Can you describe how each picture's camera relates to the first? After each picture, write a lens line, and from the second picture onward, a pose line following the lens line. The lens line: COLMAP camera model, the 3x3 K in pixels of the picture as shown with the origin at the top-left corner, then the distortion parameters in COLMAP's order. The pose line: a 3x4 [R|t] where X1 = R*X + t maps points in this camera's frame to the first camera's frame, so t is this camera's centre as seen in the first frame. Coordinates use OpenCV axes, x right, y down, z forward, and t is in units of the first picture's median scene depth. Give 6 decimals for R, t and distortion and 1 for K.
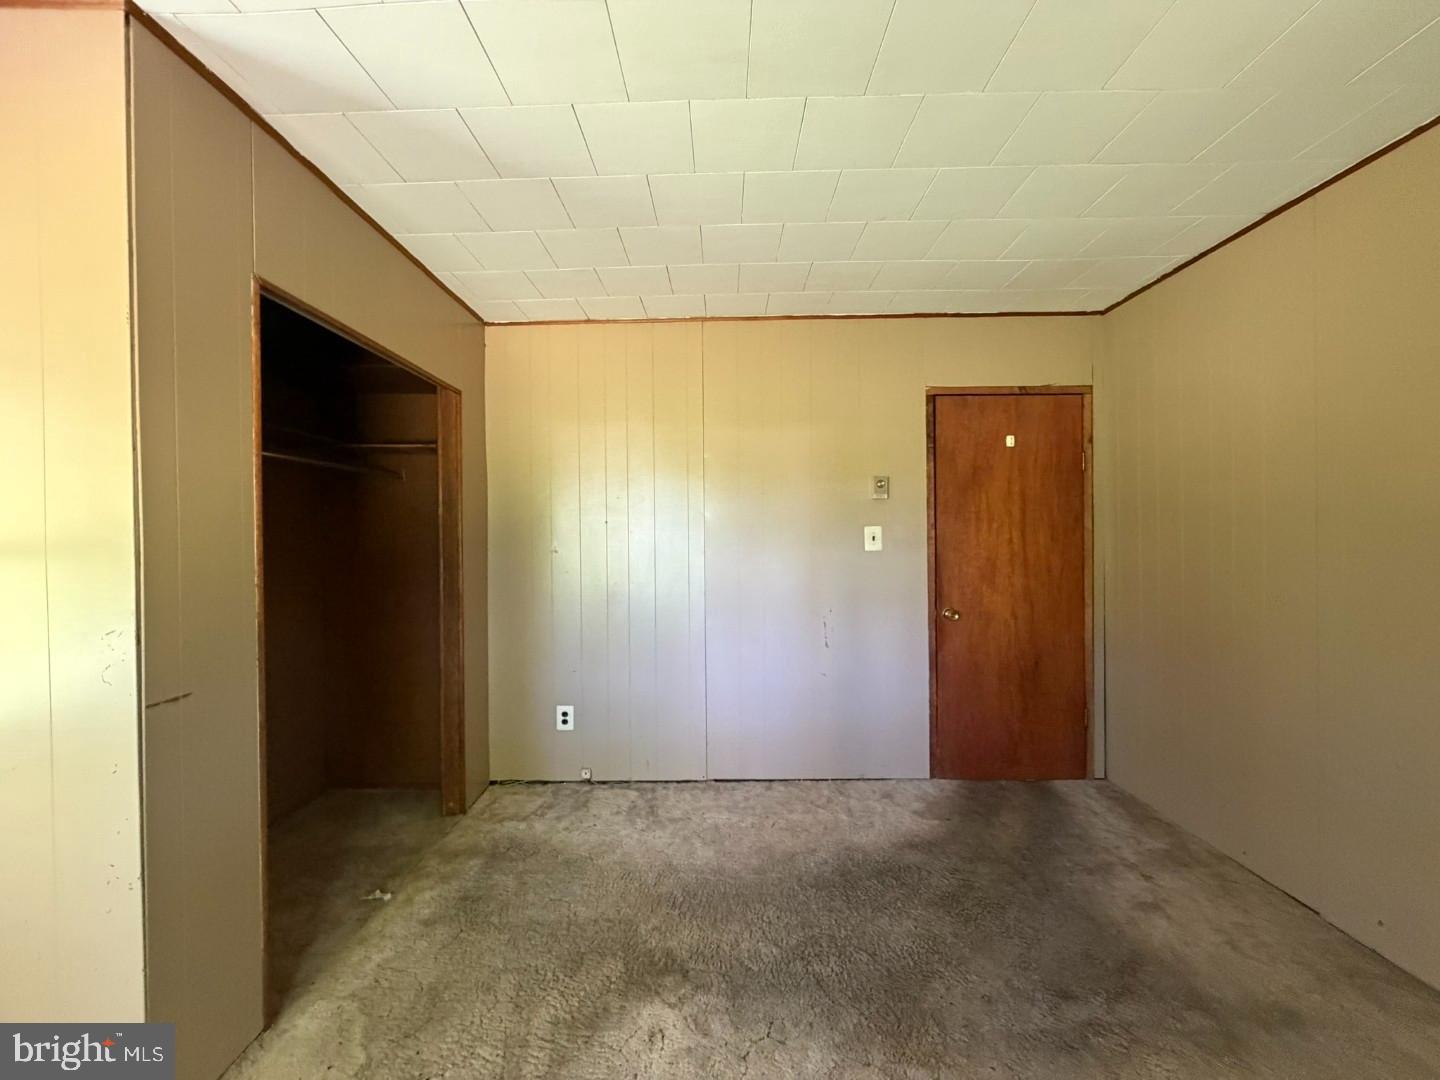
lens RADIAL K [[573.7, 0, 717.4], [0, 573.7, 534.1], [0, 0, 1]] dist [0.001328, -0.000327]
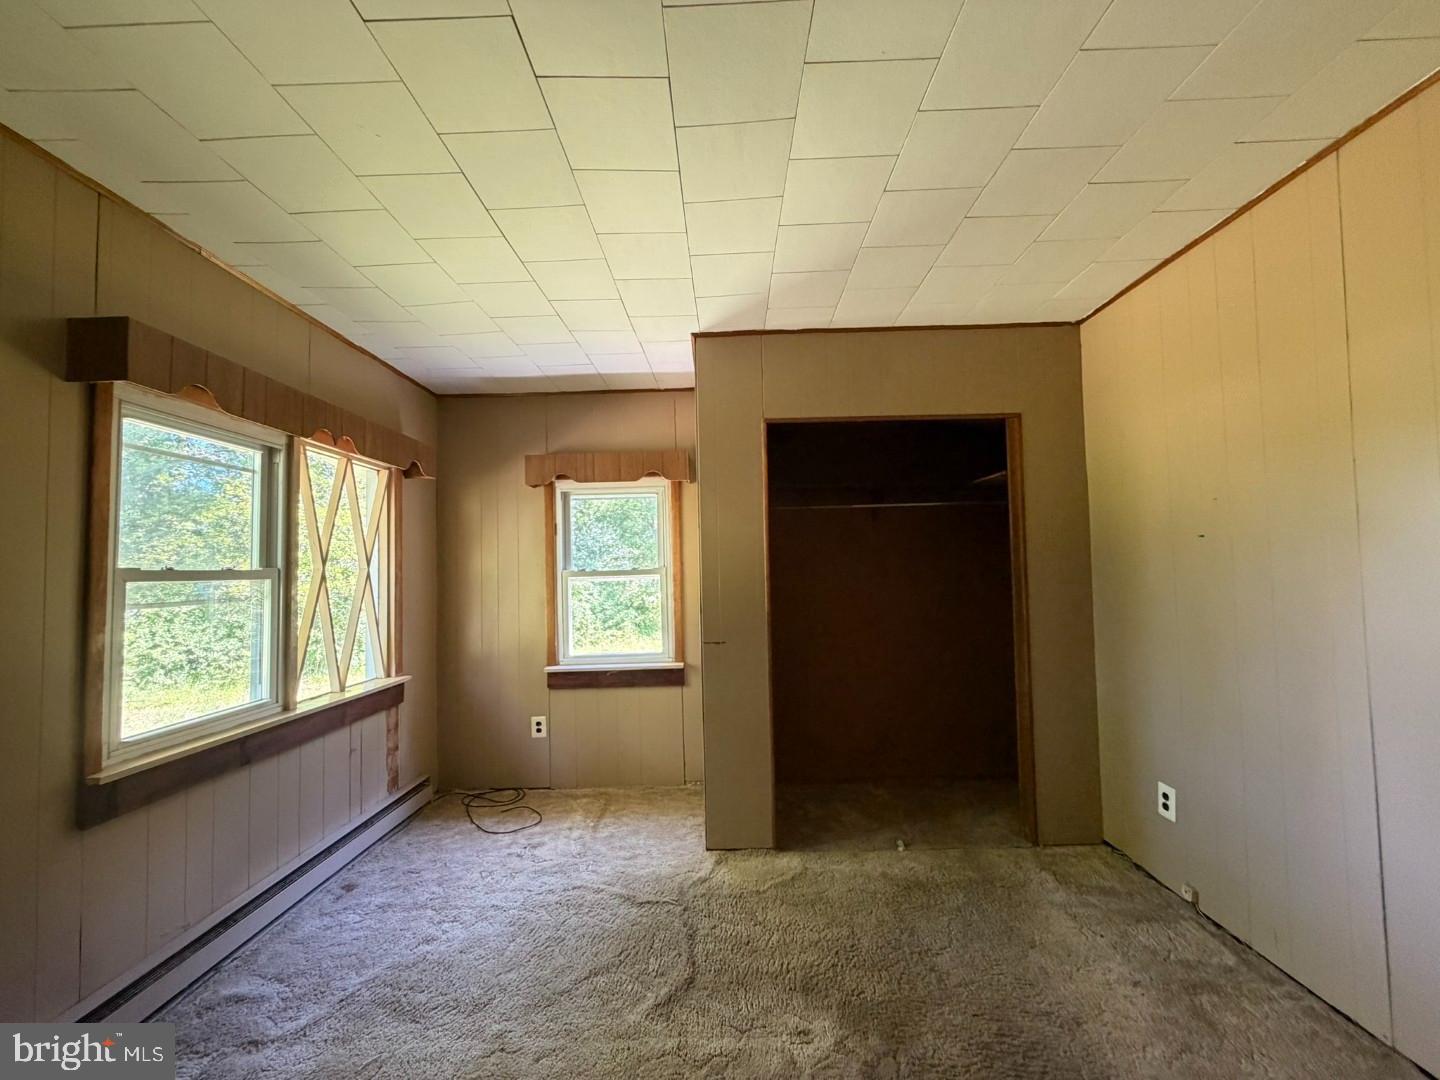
lens RADIAL K [[573.7, 0, 722.3], [0, 573.7, 546.1], [0, 0, 1]] dist [0.001328, -0.000327]
pose [[-0.000146, -0.032069, -0.999486, 0.606418], [0.022094, 0.999242, -0.032065, 0.001043], [0.999756, -0.022087, 0.000563, 0.536889]]
